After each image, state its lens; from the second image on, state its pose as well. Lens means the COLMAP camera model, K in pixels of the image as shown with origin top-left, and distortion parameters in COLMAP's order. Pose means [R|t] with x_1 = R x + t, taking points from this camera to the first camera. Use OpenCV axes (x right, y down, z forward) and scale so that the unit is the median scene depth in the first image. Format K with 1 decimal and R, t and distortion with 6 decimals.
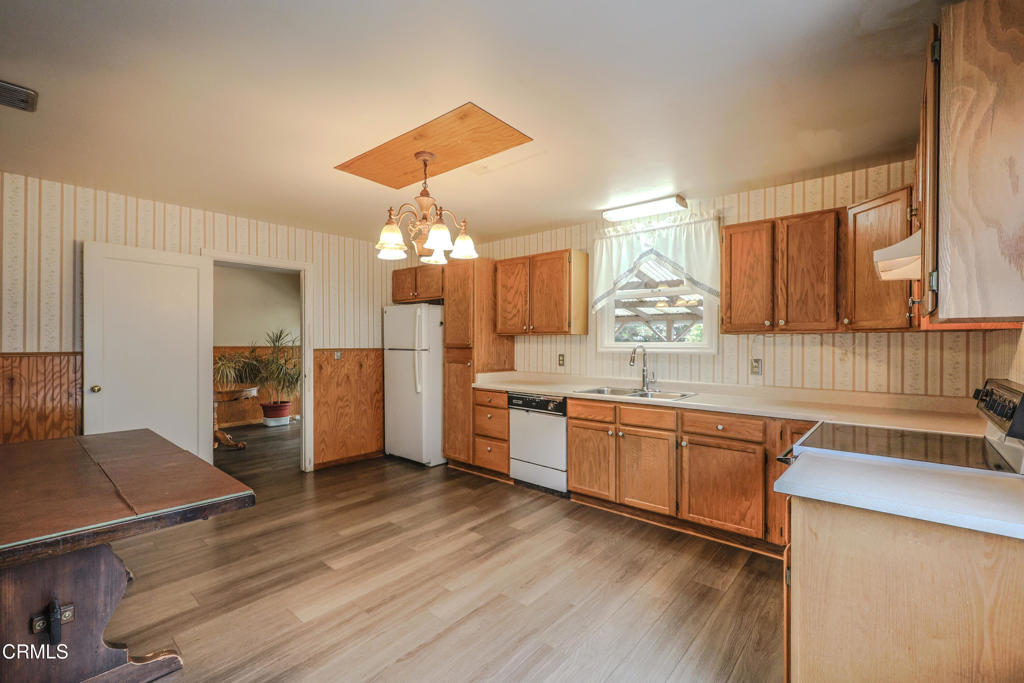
lens RADIAL K [[448.8, 0, 510.2], [0, 448.8, 341.9], [0, 0, 1]] dist [0.002176, -0.000824]
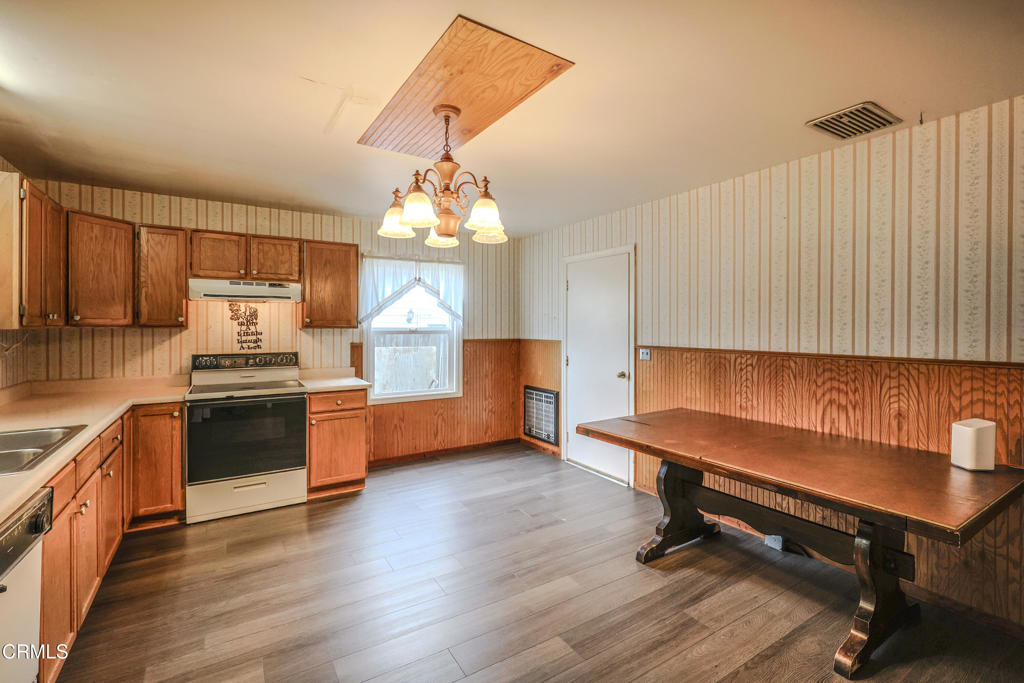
lens RADIAL K [[448.8, 0, 508.6], [0, 448.8, 334.8], [0, 0, 1]] dist [0.002176, -0.000824]
pose [[-0.961080, -0.007402, 0.276171, -0.539016], [-0.005276, 0.999950, 0.008442, -0.019260], [-0.276220, 0.006656, -0.961071, 1.791587]]
